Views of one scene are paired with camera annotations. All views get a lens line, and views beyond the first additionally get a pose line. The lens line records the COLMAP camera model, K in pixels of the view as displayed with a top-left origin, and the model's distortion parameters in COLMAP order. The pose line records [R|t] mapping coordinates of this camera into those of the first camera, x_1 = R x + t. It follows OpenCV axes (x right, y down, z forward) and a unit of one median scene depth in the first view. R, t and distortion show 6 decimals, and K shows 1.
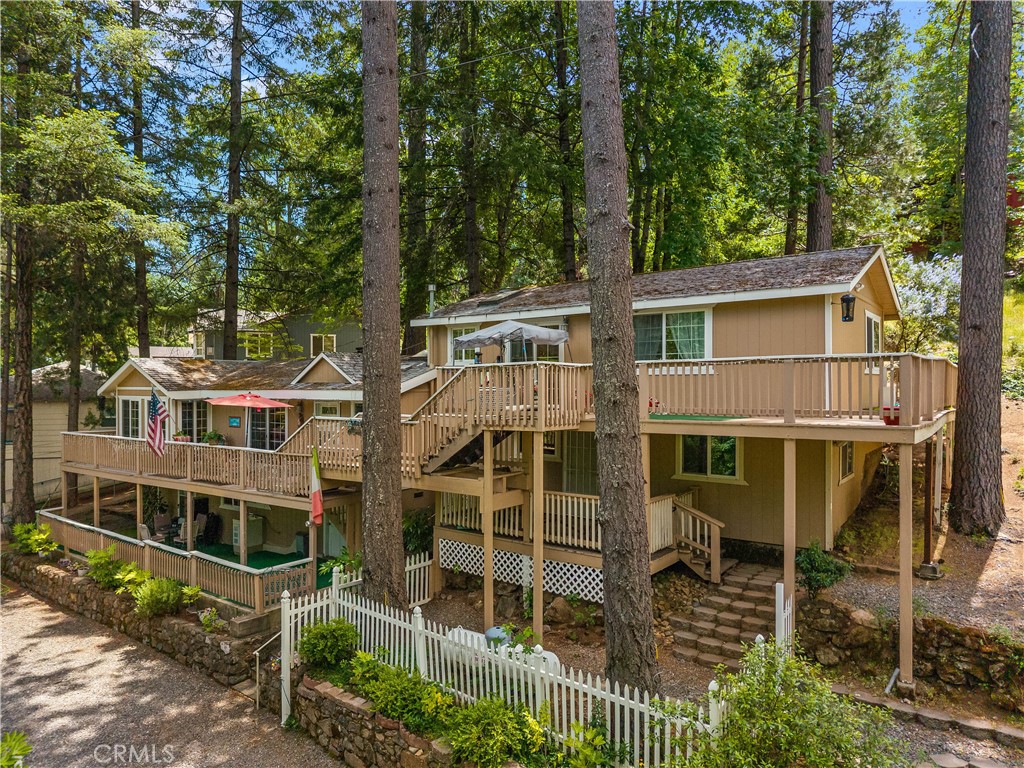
lens RADIAL K [[698.5, 0, 509.9], [0, 698.5, 391.1], [0, 0, 1]] dist [0.035989, -0.021282]
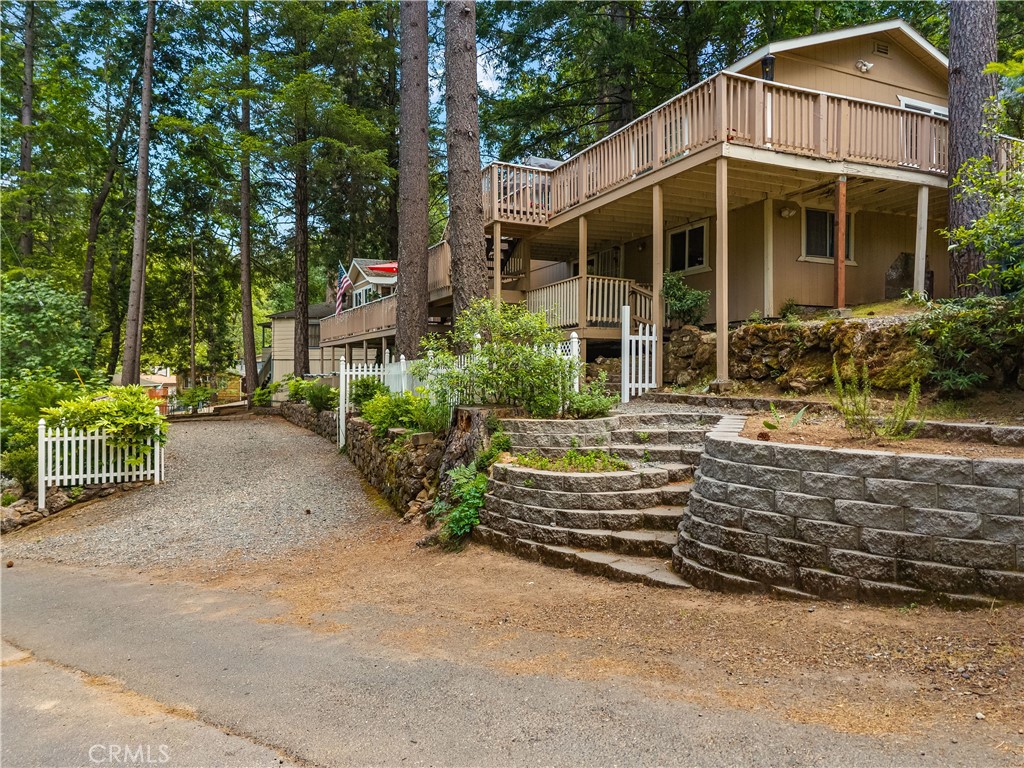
lens RADIAL K [[699.0, 0, 510.8], [0, 699.0, 373.4], [0, 0, 1]] dist [0.070295, -0.065903]
pose [[0.879877, -0.003883, -0.475185, 0.785982], [-0.004404, 0.999857, -0.016324, 0.417591], [0.475180, 0.016455, 0.879735, -0.084455]]
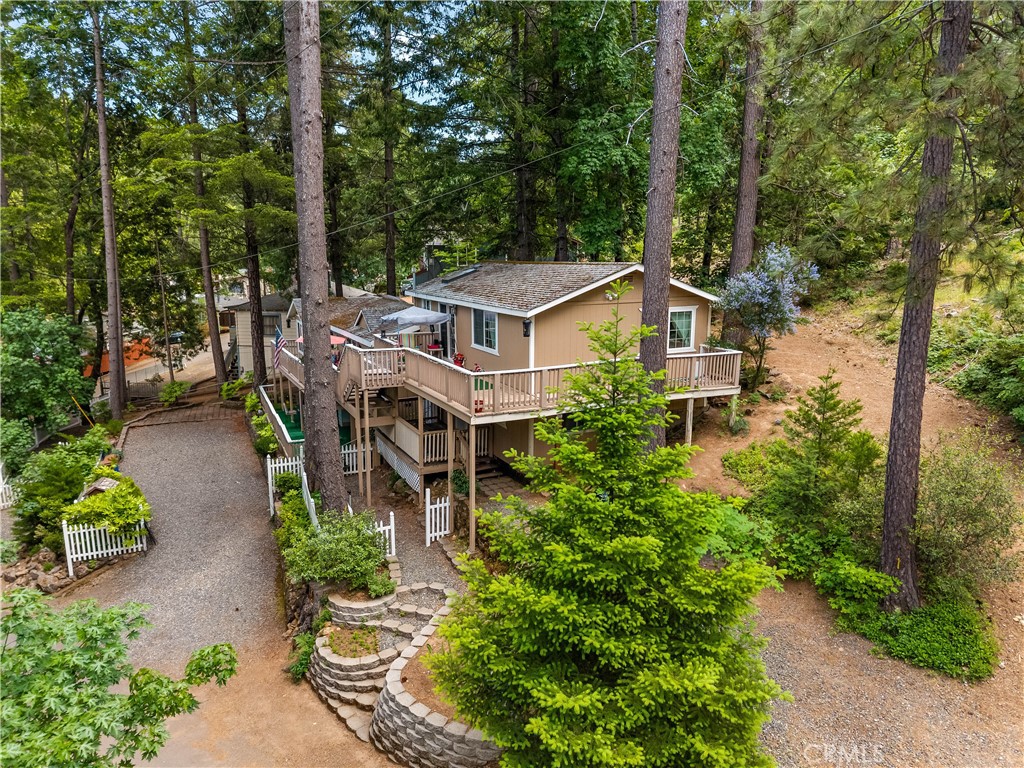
lens RADIAL K [[698.5, 0, 509.9], [0, 698.5, 391.1], [0, 0, 1]] dist [0.035989, -0.021282]
pose [[0.885757, 0.097515, -0.453790, 1.426163], [-0.010643, 0.981691, 0.190181, -0.335918], [0.464027, -0.163624, 0.870578, -0.457556]]
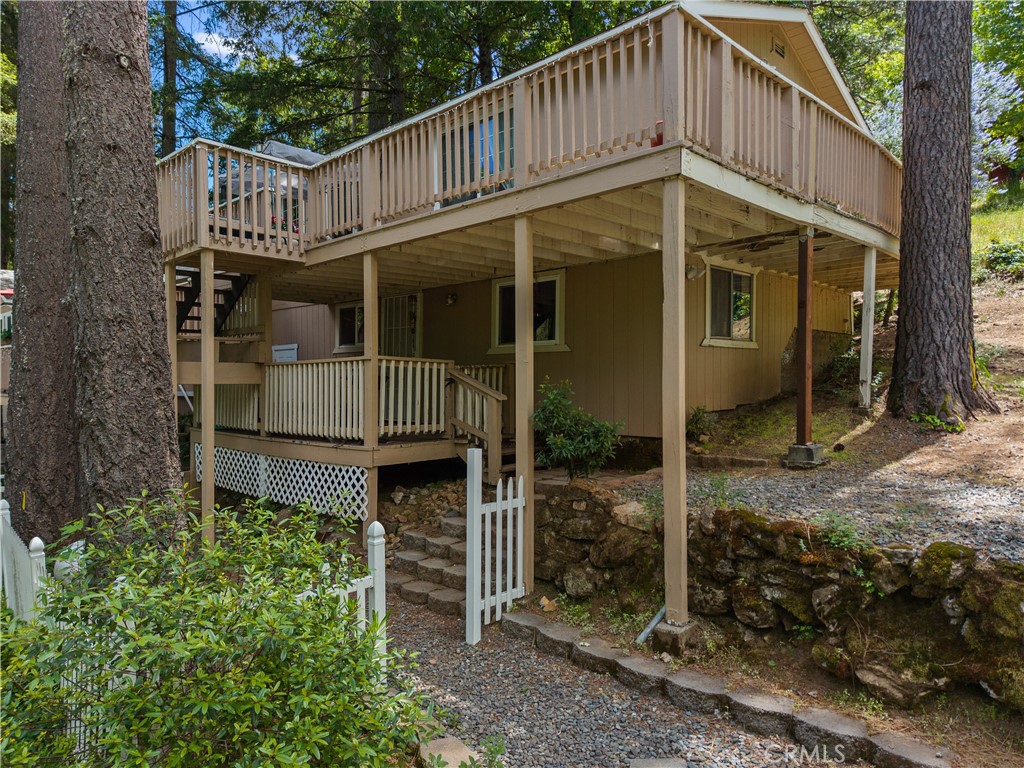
lens RADIAL K [[687.7, 0, 512.0], [0, 687.7, 384.0], [0, 0, 1]] dist [0.068541, -0.073588]
pose [[0.990854, -0.005725, -0.134817, 0.510127], [0.004793, 0.999962, -0.007242, 0.233213], [0.134853, 0.006530, 0.990844, 0.459941]]
